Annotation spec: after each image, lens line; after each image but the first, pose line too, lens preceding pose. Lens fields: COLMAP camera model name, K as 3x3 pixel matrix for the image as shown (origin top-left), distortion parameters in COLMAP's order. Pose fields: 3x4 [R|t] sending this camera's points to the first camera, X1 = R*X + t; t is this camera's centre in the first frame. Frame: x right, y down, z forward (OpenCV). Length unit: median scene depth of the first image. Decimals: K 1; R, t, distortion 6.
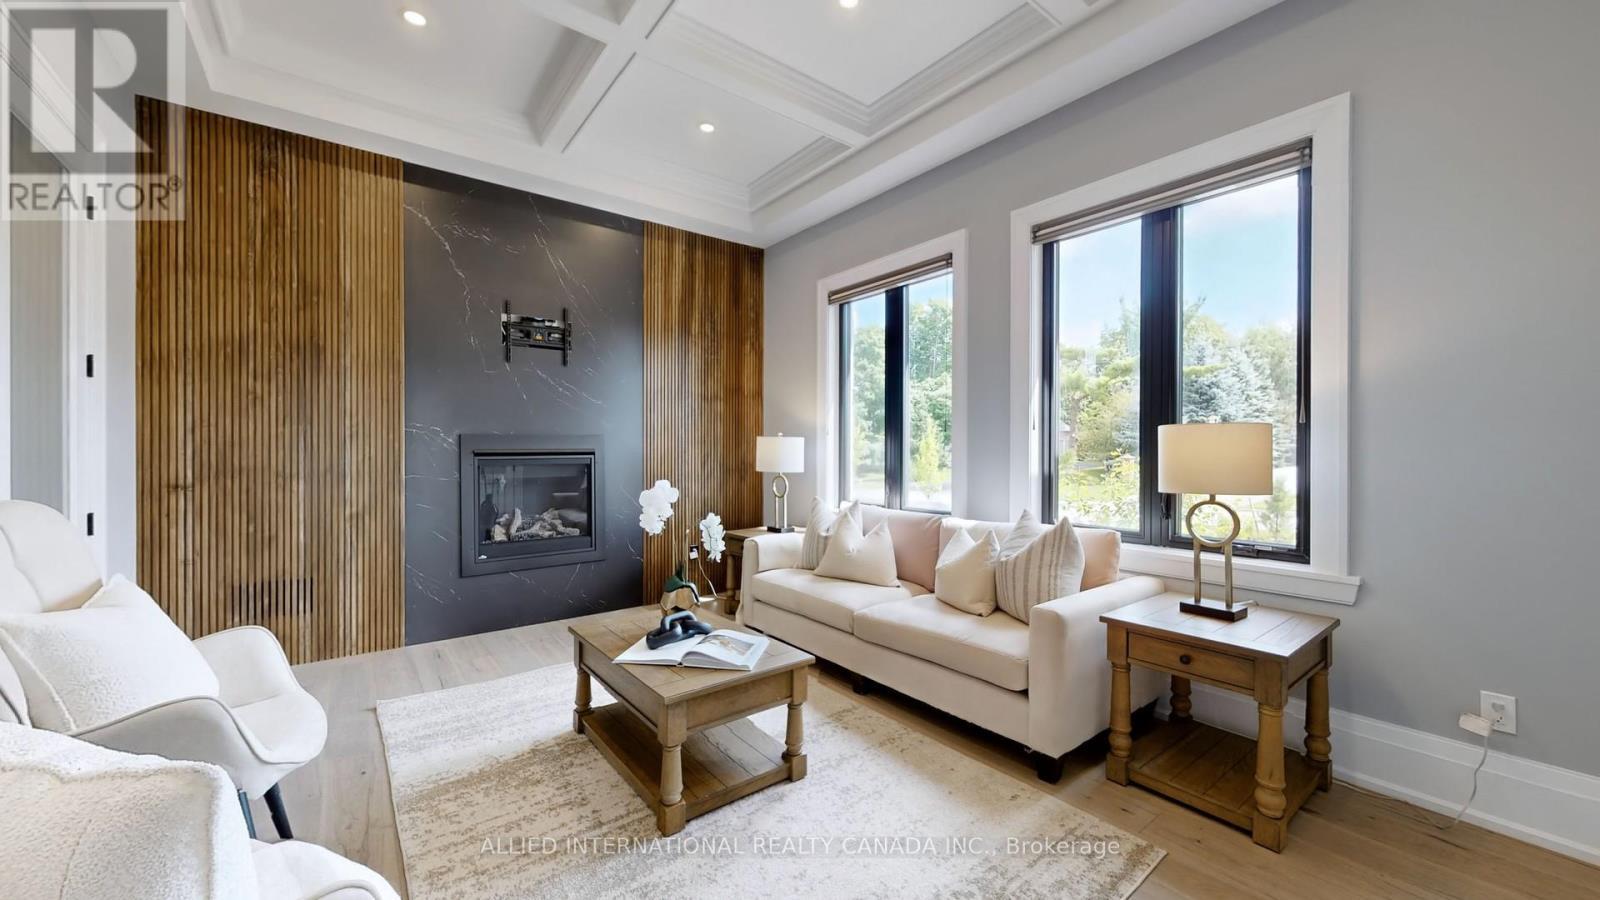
lens RADIAL K [[594.1, 0, 802.5], [0, 594.1, 451.5], [0, 0, 1]] dist [-0.000105, -0.000911]
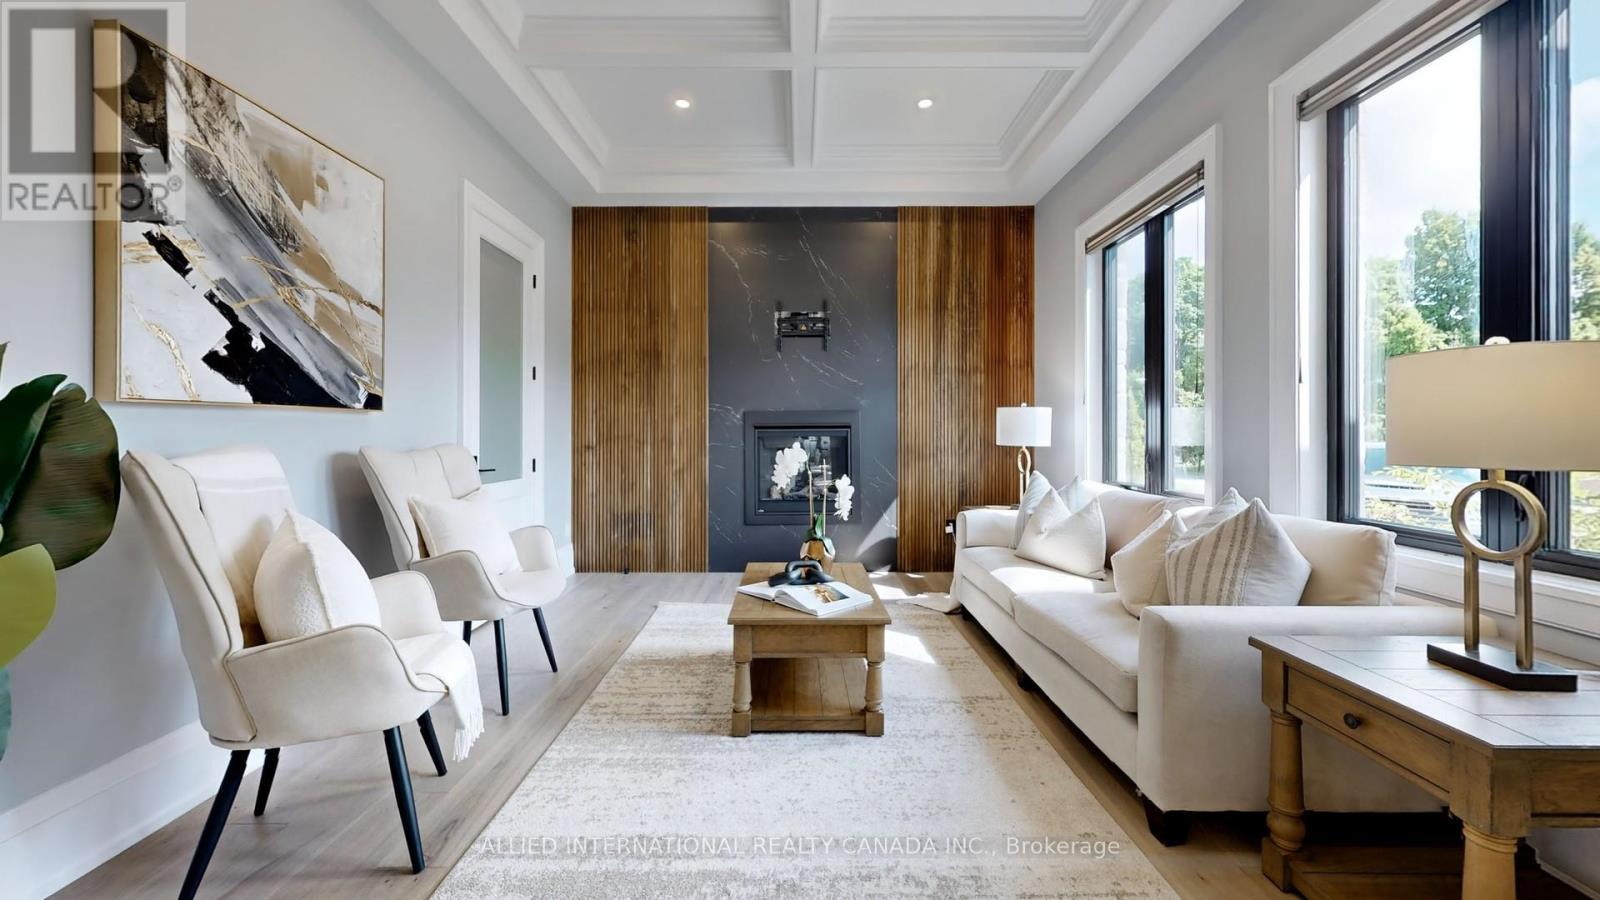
lens RADIAL K [[594.1, 0, 787.3], [0, 594.1, 430.7], [0, 0, 1]] dist [-0.000105, -0.000911]
pose [[0.789493, -0.003293, -0.613751, 0.289495], [-0.000754, 0.999980, -0.006334, 0.021001], [0.613760, 0.005464, 0.789474, 0.059872]]
